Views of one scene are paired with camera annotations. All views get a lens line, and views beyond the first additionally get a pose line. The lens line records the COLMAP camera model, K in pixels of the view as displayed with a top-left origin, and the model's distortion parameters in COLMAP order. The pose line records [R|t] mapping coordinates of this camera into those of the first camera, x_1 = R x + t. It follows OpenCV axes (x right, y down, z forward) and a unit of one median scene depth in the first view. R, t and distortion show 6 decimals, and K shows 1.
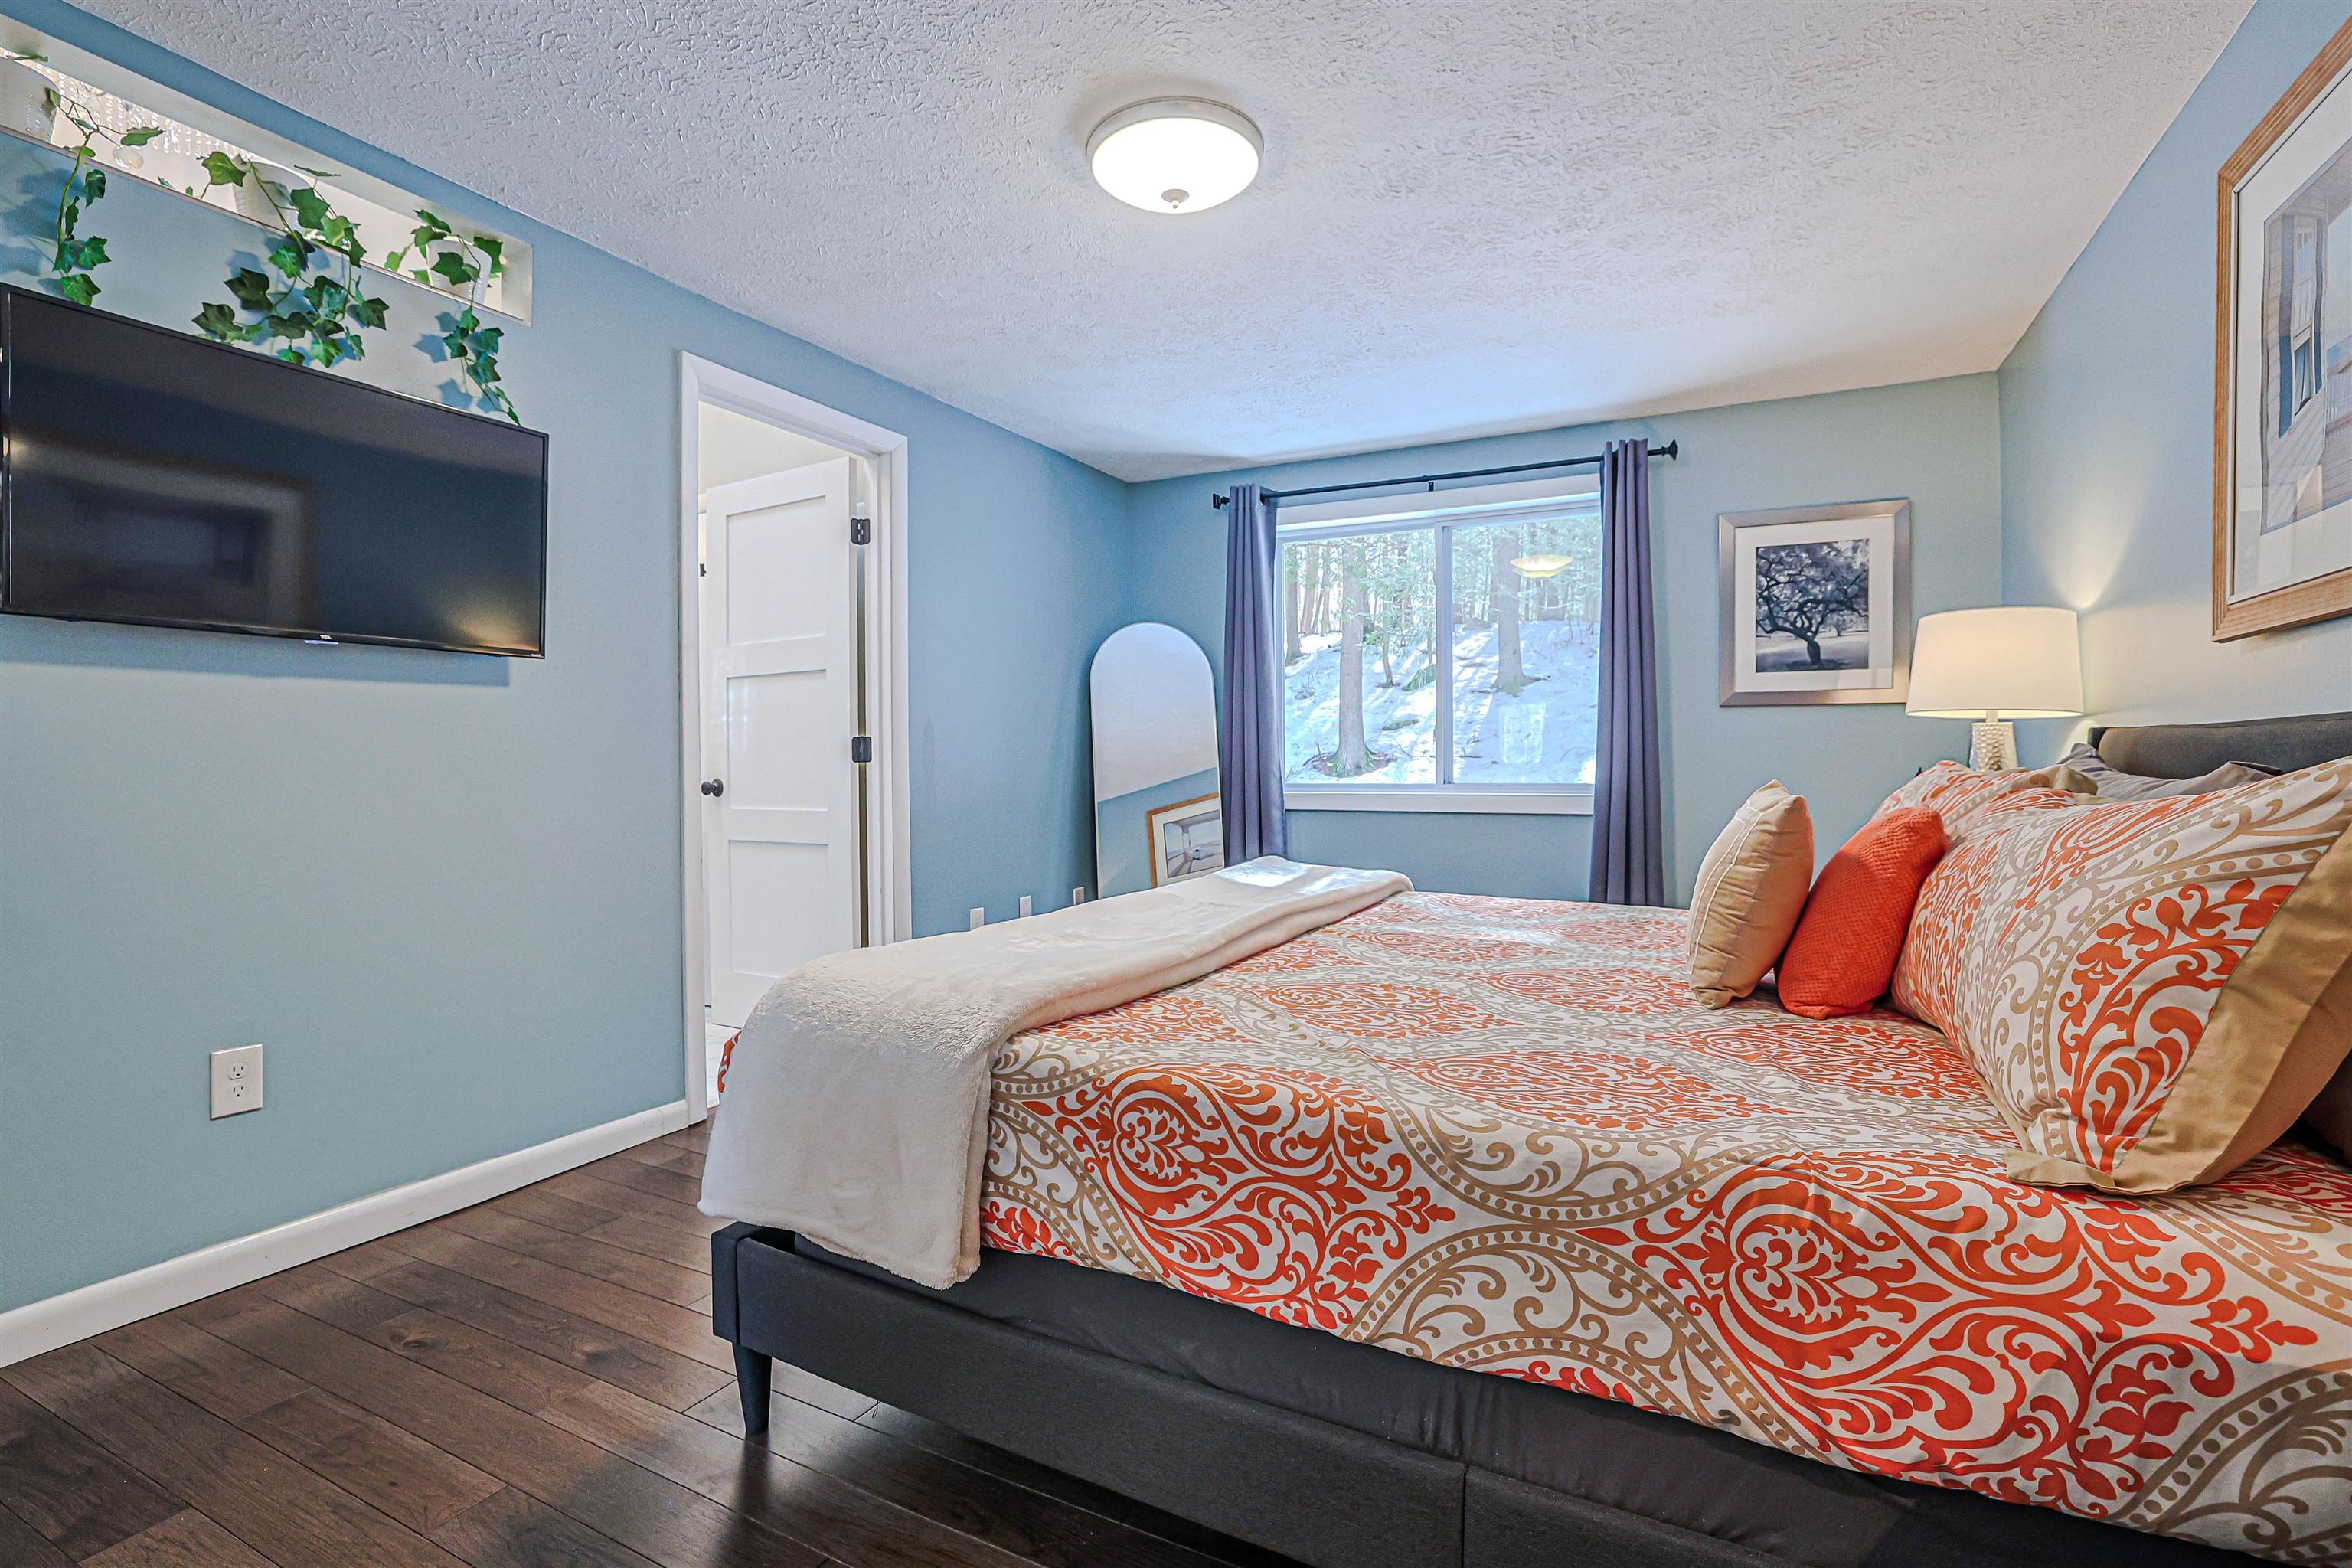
lens RADIAL K [[1100.5, 0, 1182.5], [0, 1100.5, 788.8], [0, 0, 1]] dist [-0.053505, 0.020383]
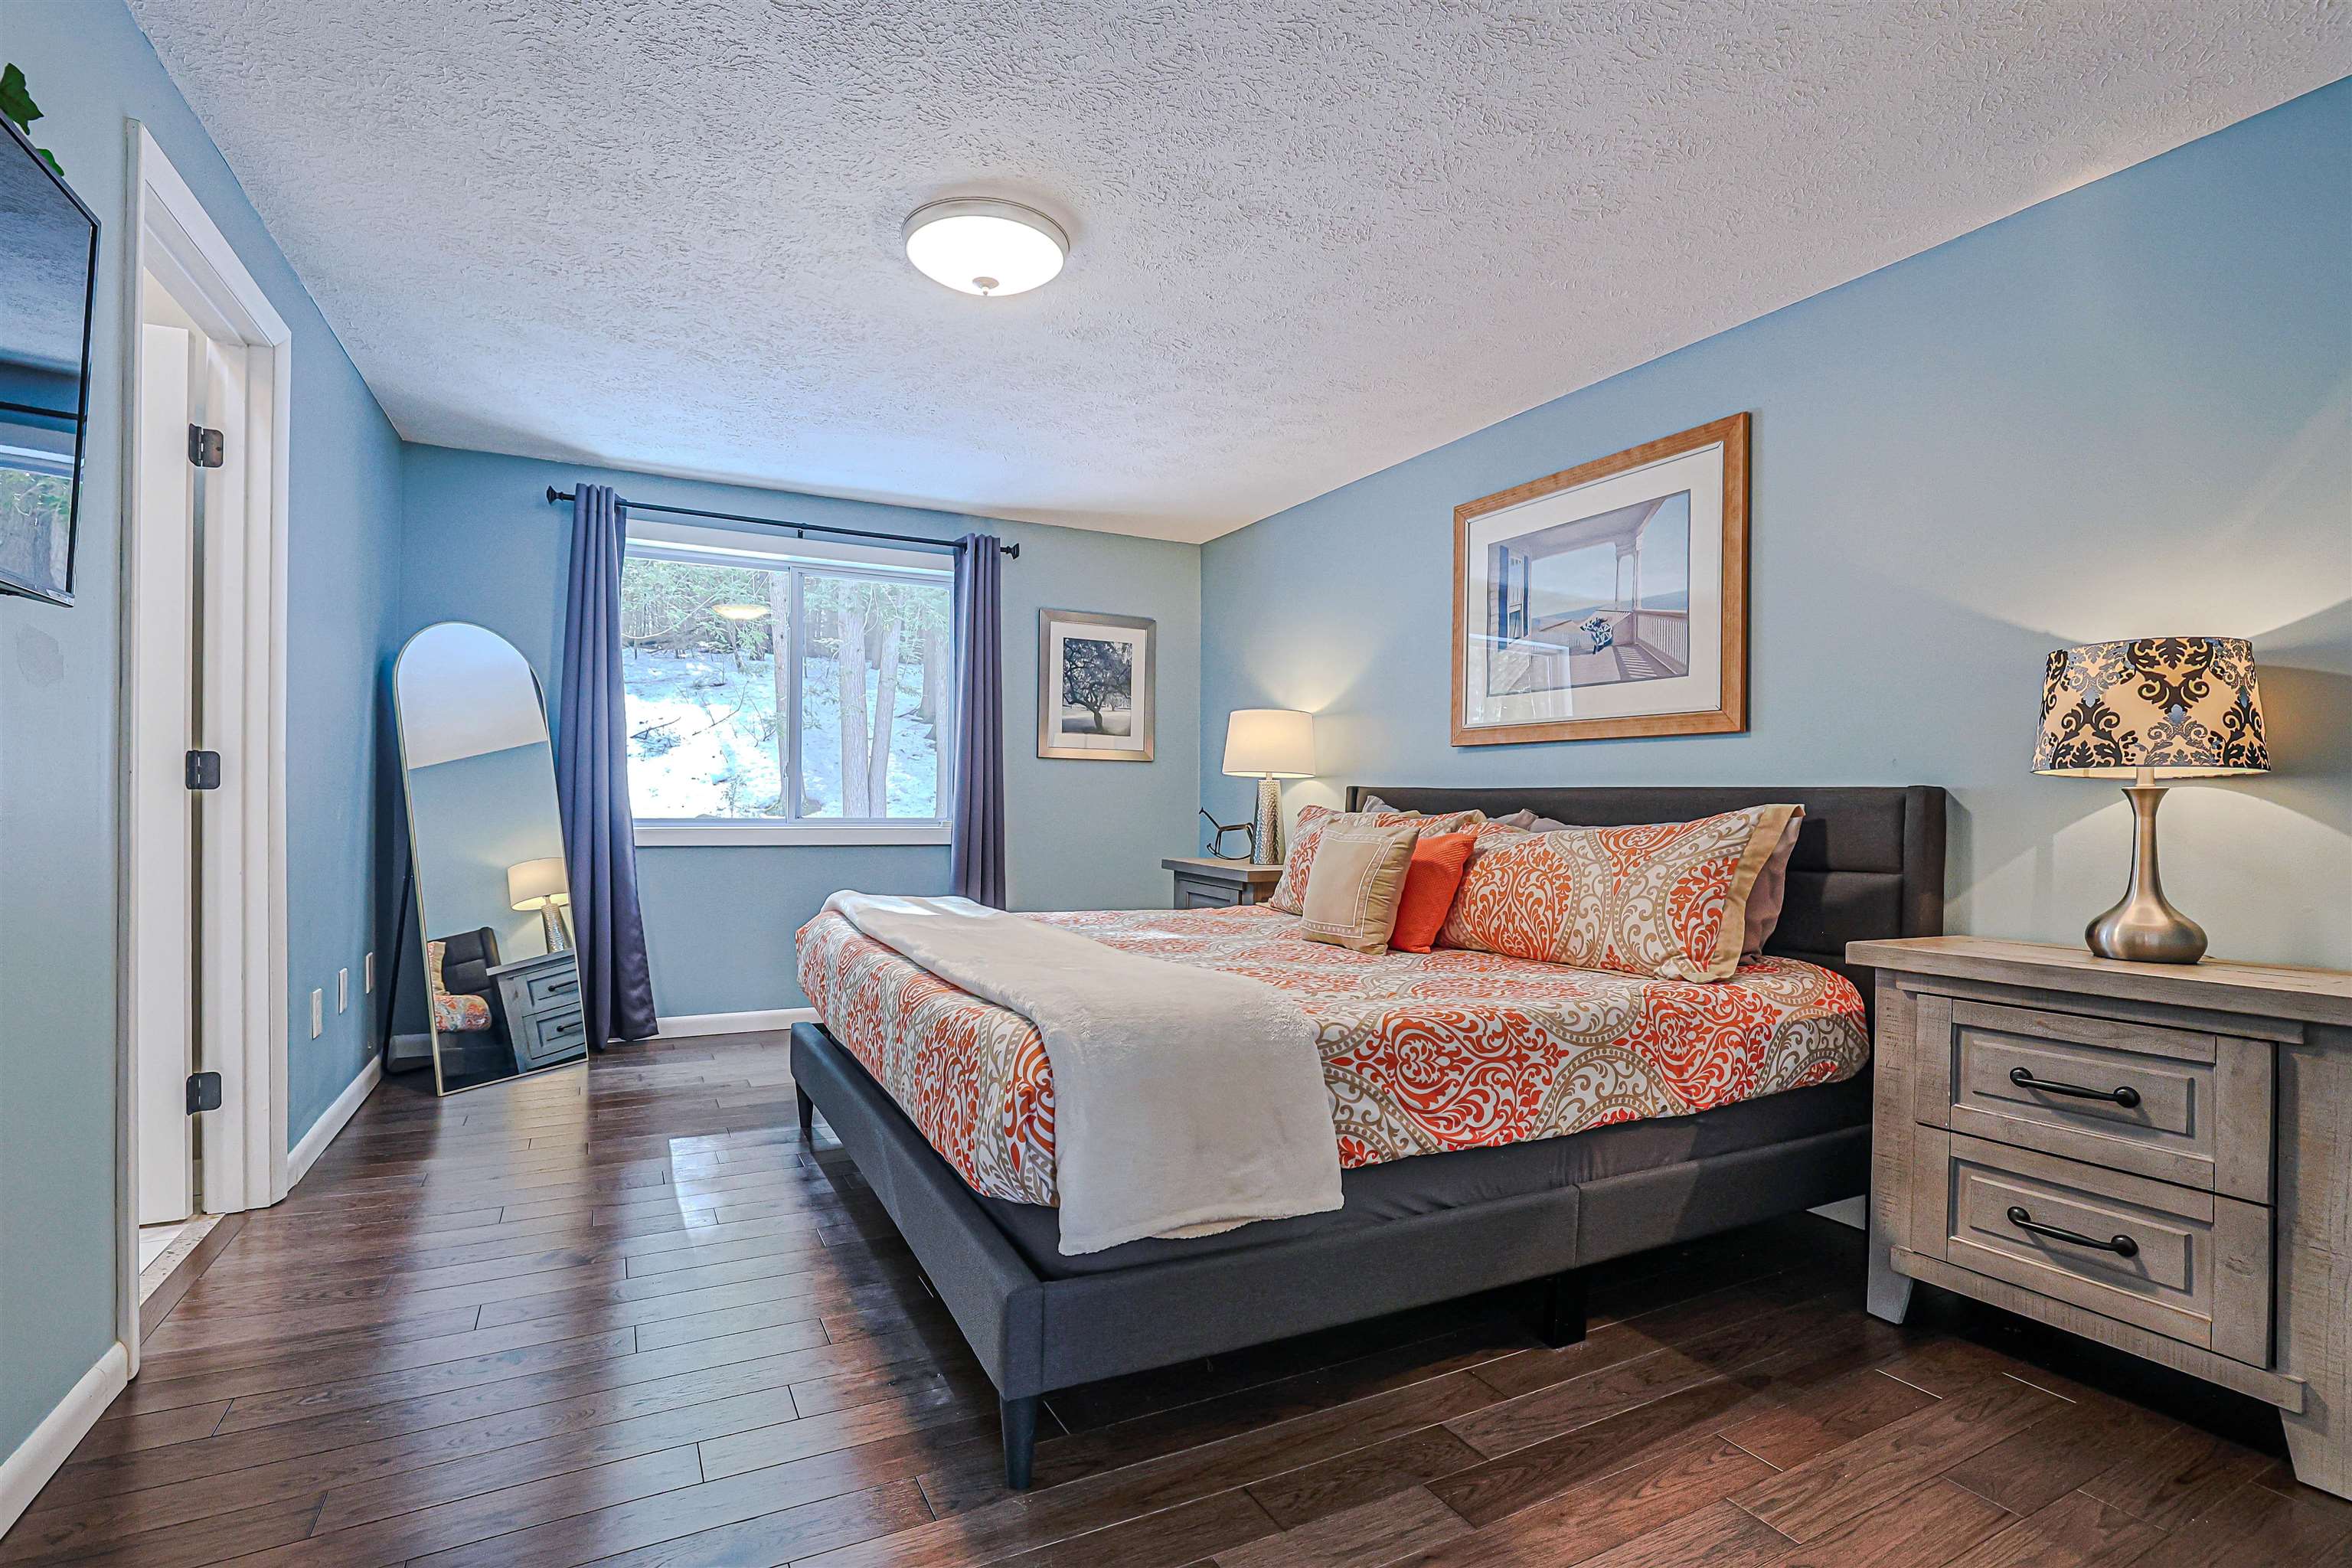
lens RADIAL K [[1100.5, 0, 1182.5], [0, 1100.5, 788.8], [0, 0, 1]] dist [-0.053505, 0.020383]
pose [[0.573952, 0.018946, 0.818670, -1.509583], [0.005063, 0.999631, -0.026684, -0.015041], [-0.818873, 0.019460, 0.573645, 0.408723]]
